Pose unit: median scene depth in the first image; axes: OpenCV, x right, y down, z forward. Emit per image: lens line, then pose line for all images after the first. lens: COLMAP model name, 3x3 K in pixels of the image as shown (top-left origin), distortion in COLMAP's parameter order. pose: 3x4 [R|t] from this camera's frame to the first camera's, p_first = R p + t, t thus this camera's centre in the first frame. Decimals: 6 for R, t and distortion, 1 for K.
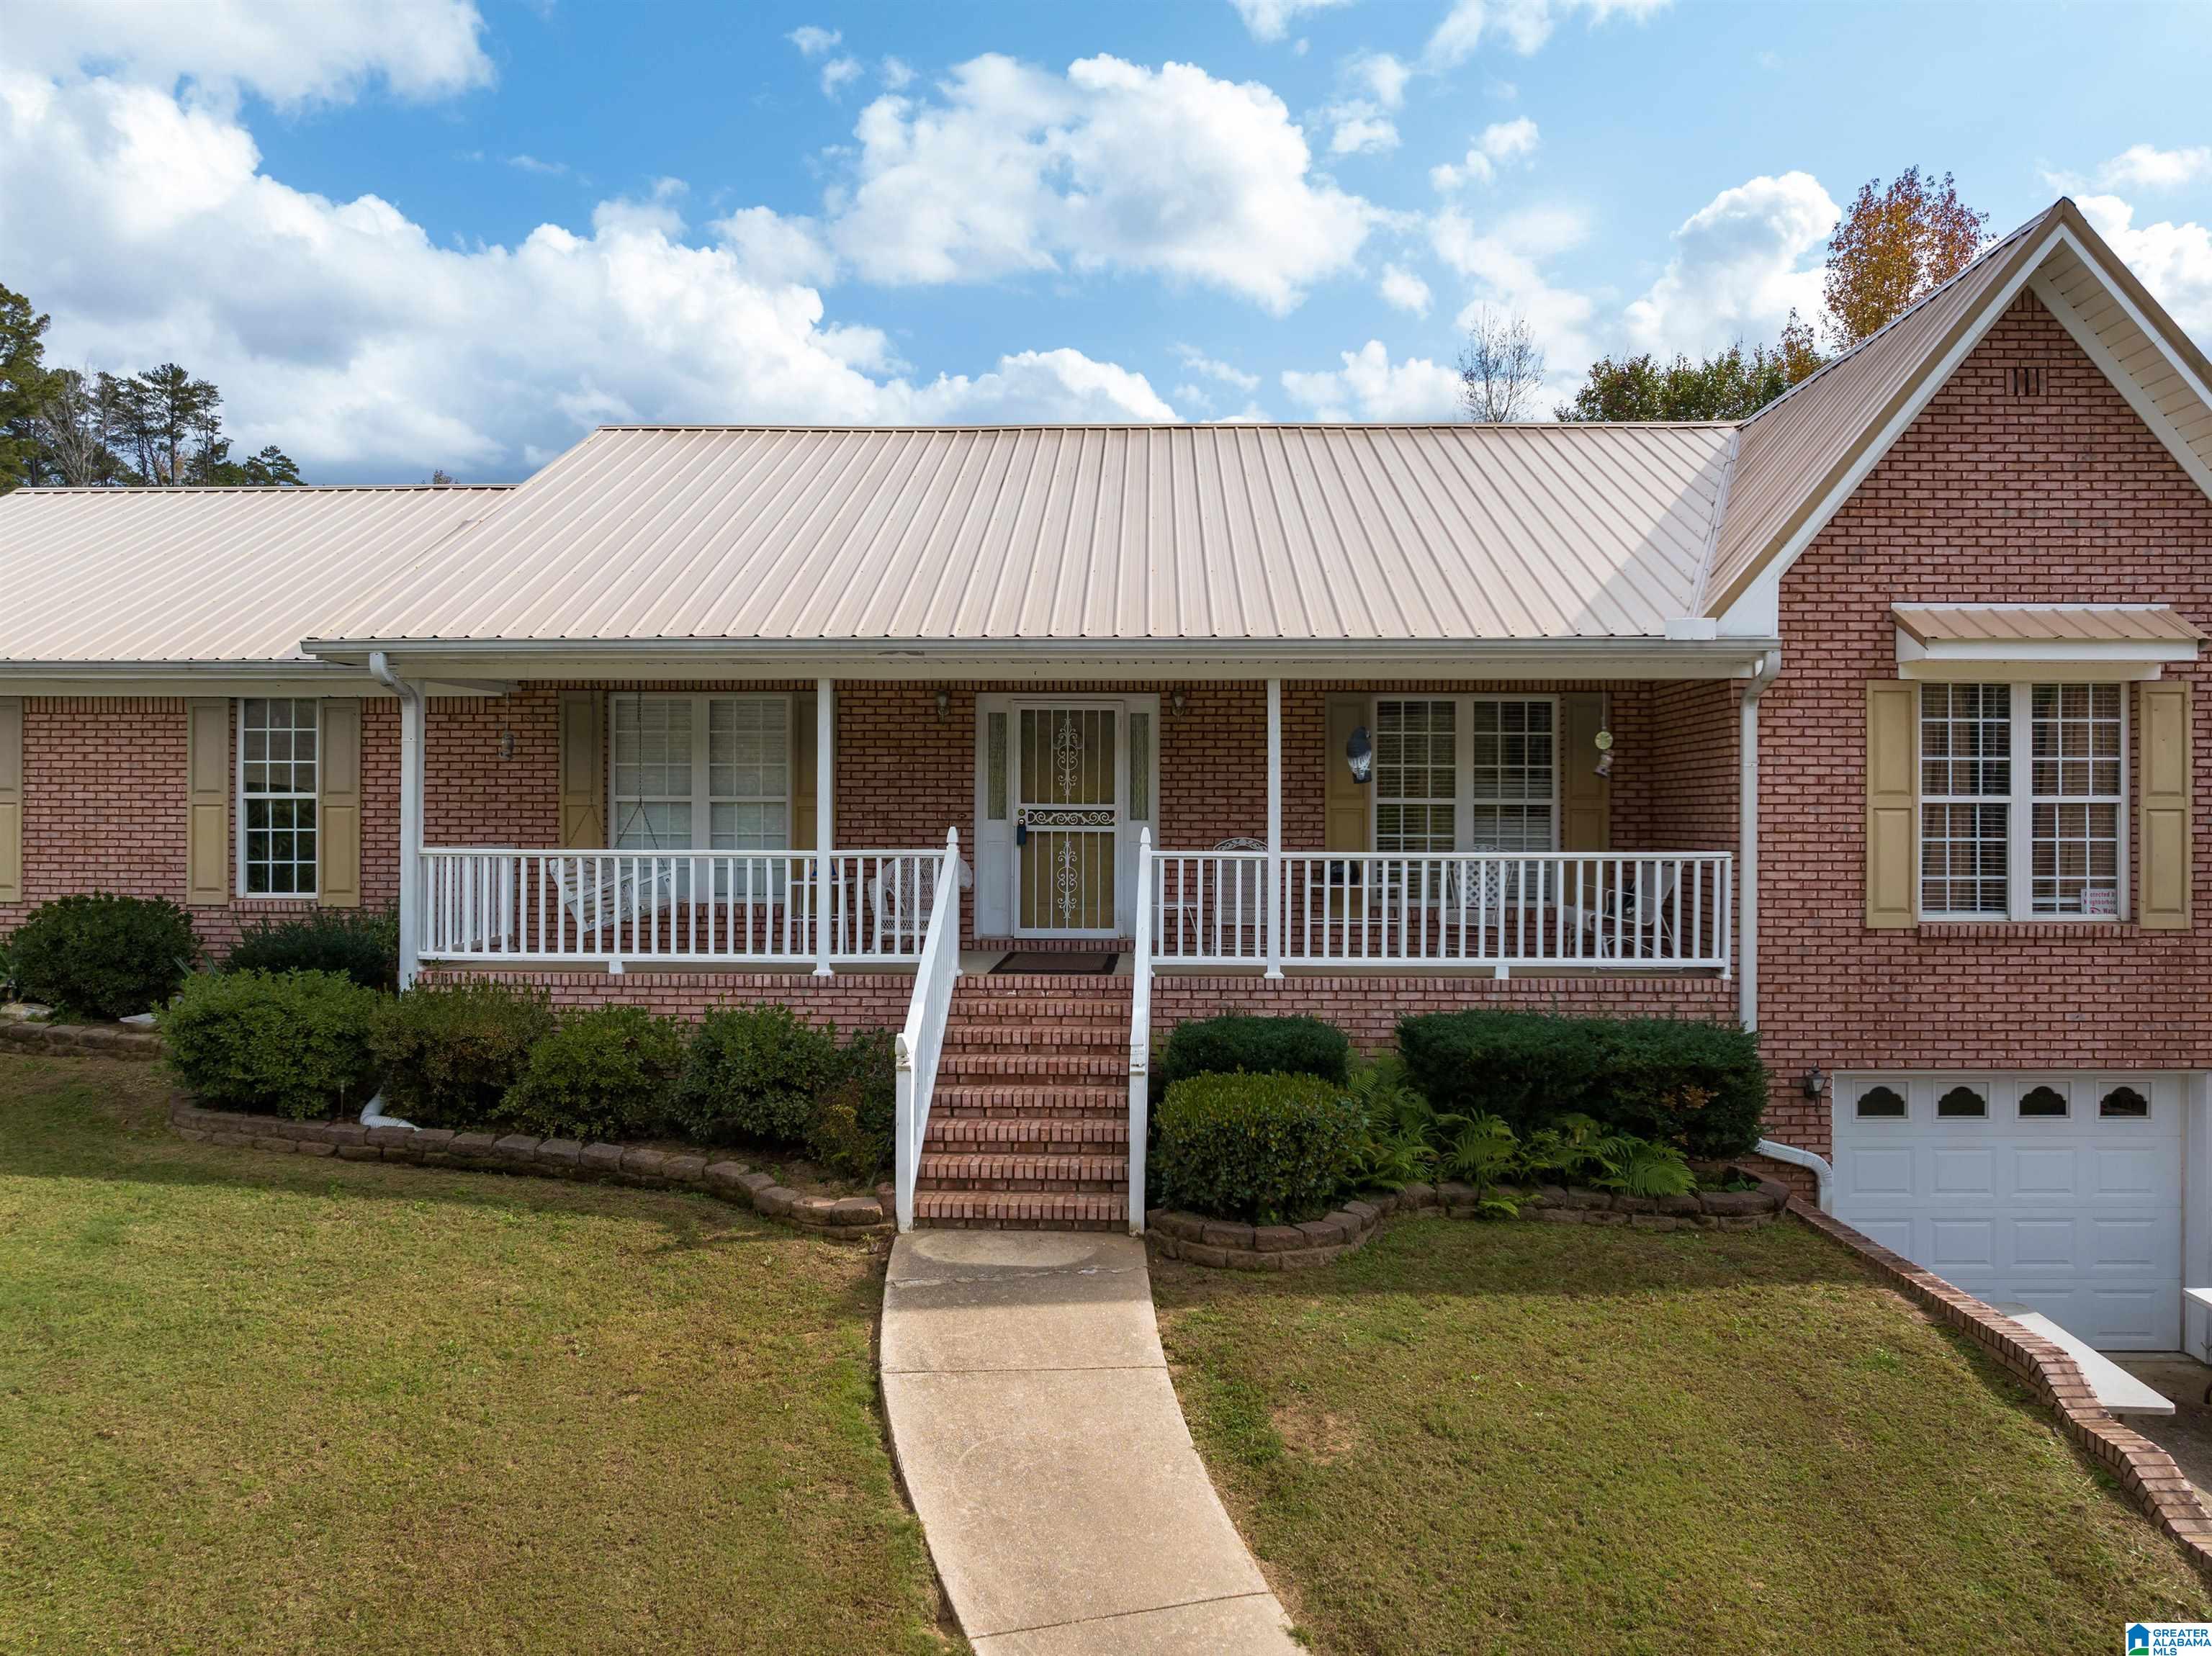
lens RADIAL K [[1569.2, 0, 1111.9], [0, 1569.2, 836.6], [0, 0, 1]] dist [-0.044044, 0.020791]
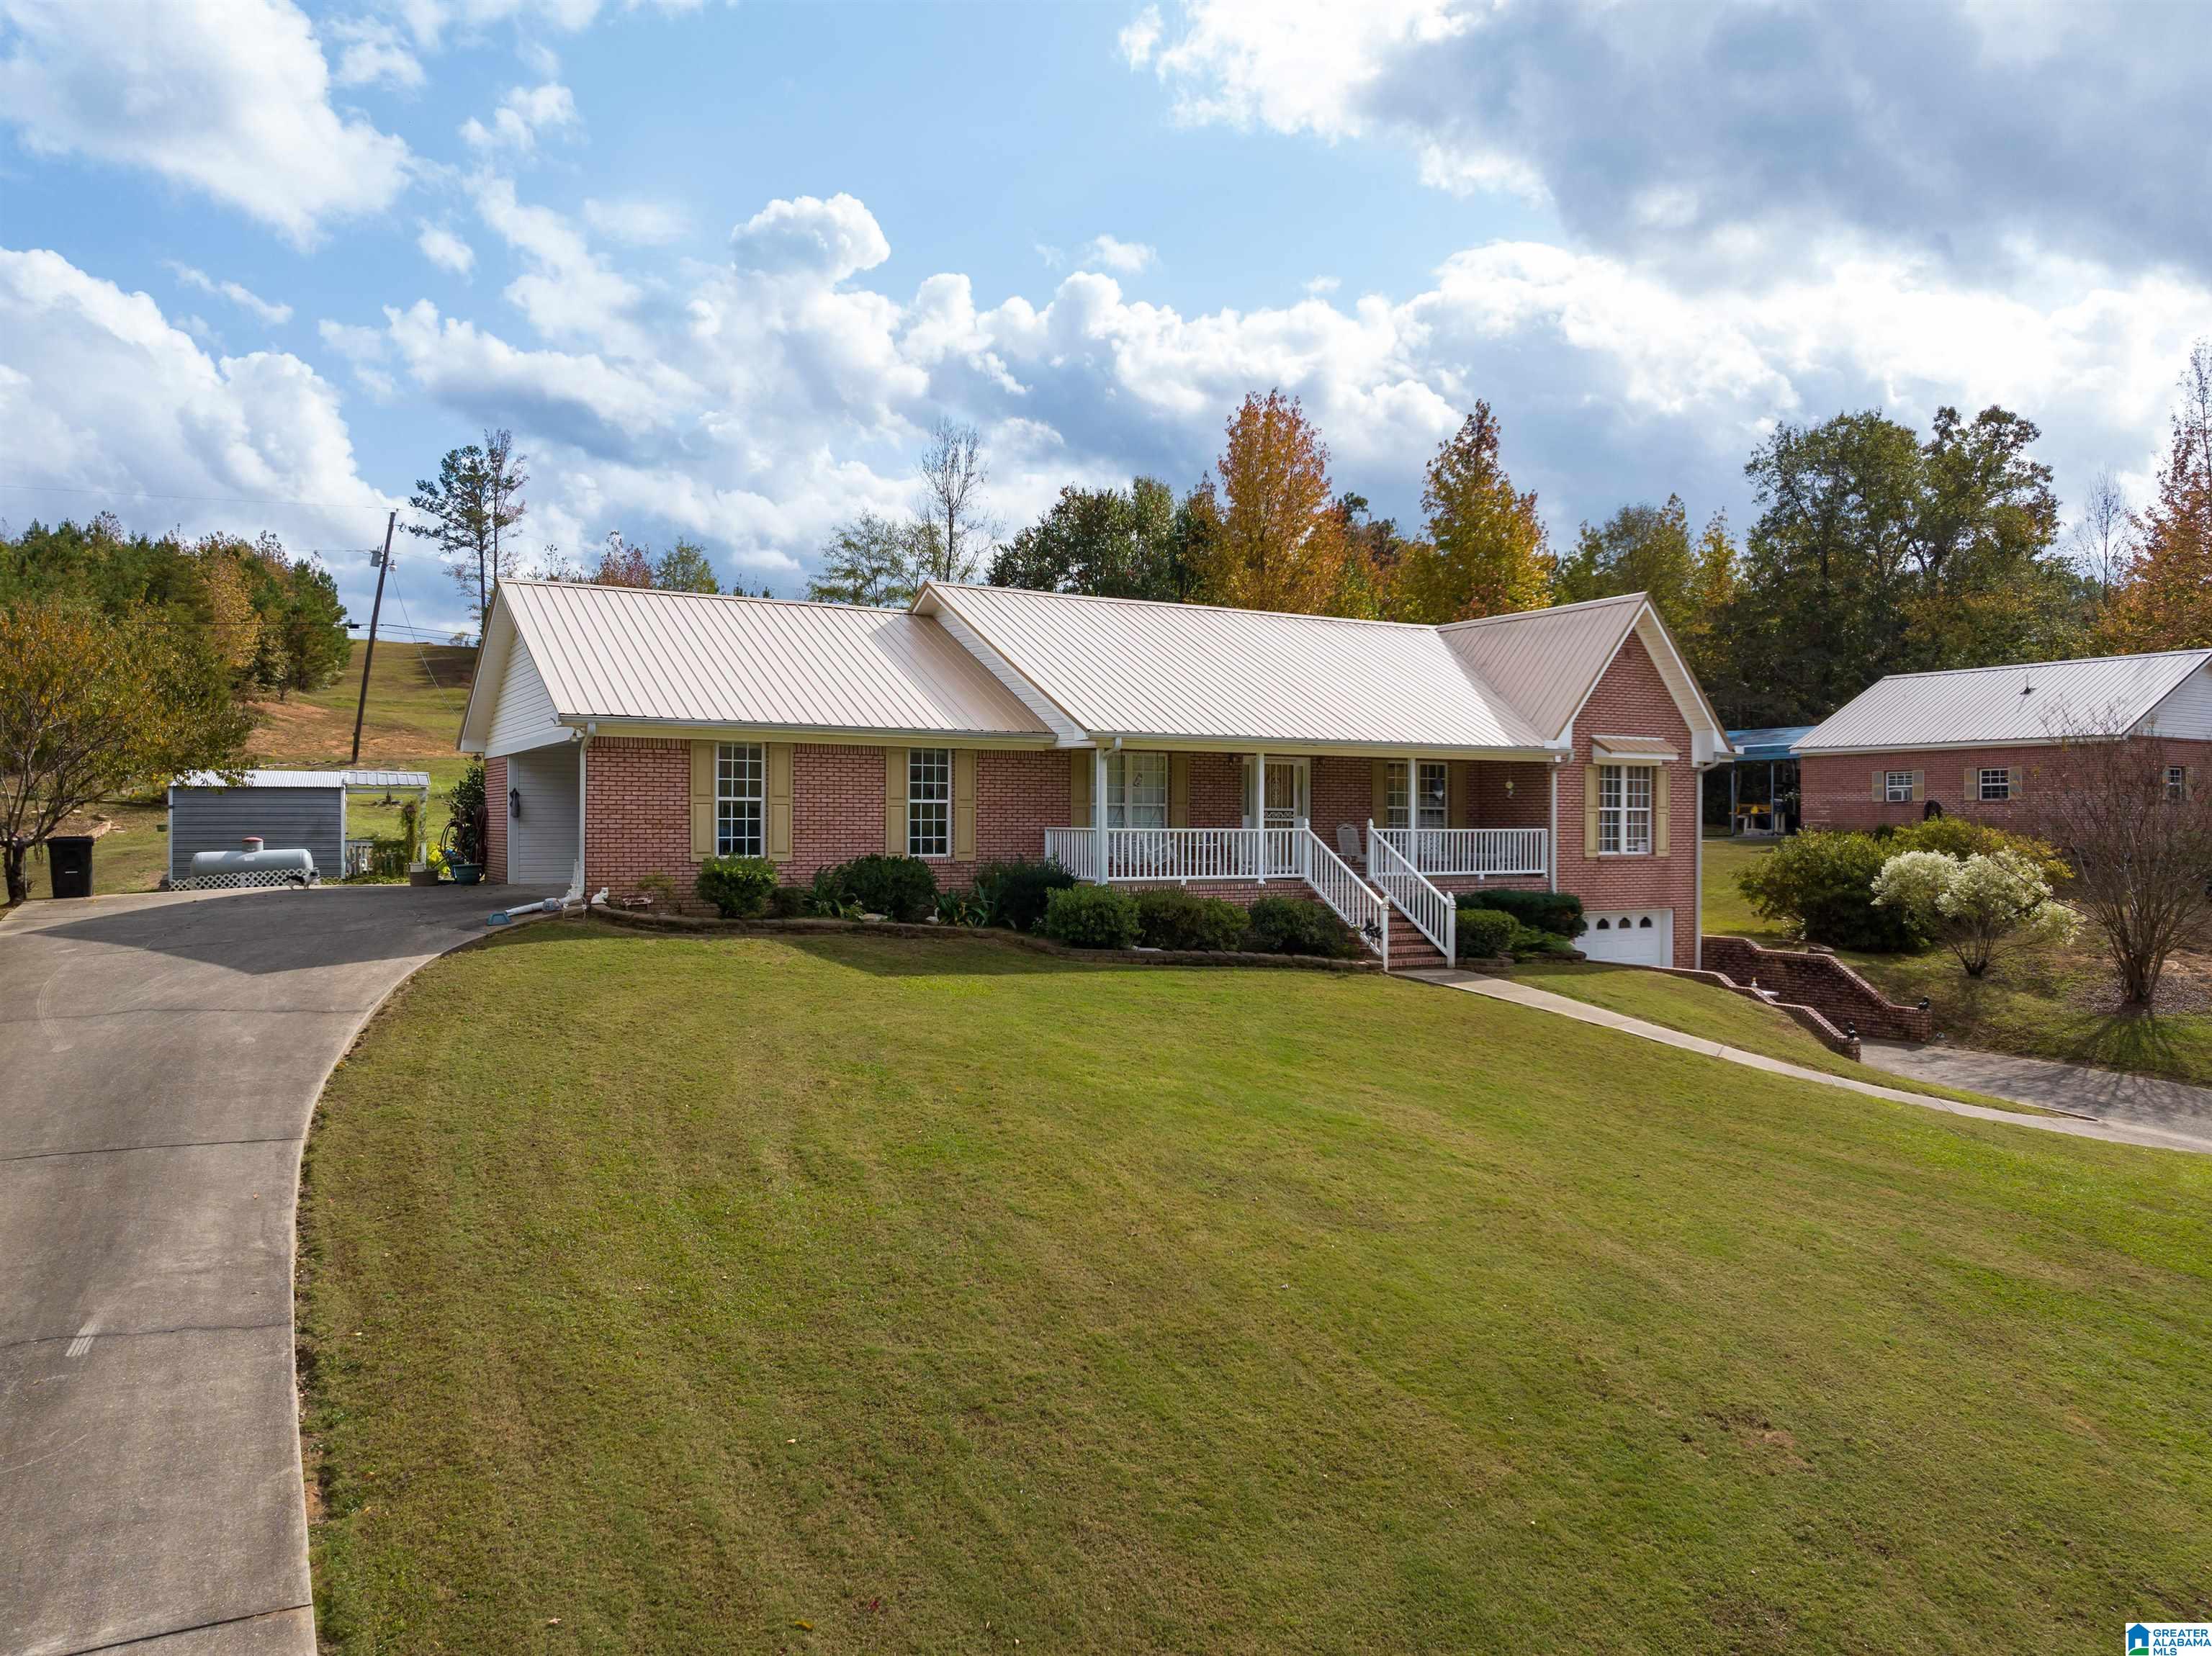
lens RADIAL K [[1569.2, 0, 1111.0], [0, 1569.2, 829.6], [0, 0, 1]] dist [-0.044044, 0.020791]
pose [[0.851980, -0.001833, 0.523571, -1.589165], [-0.000835, 0.999988, 0.004859, -0.000734], [-0.523574, -0.004577, 0.851968, -0.841673]]
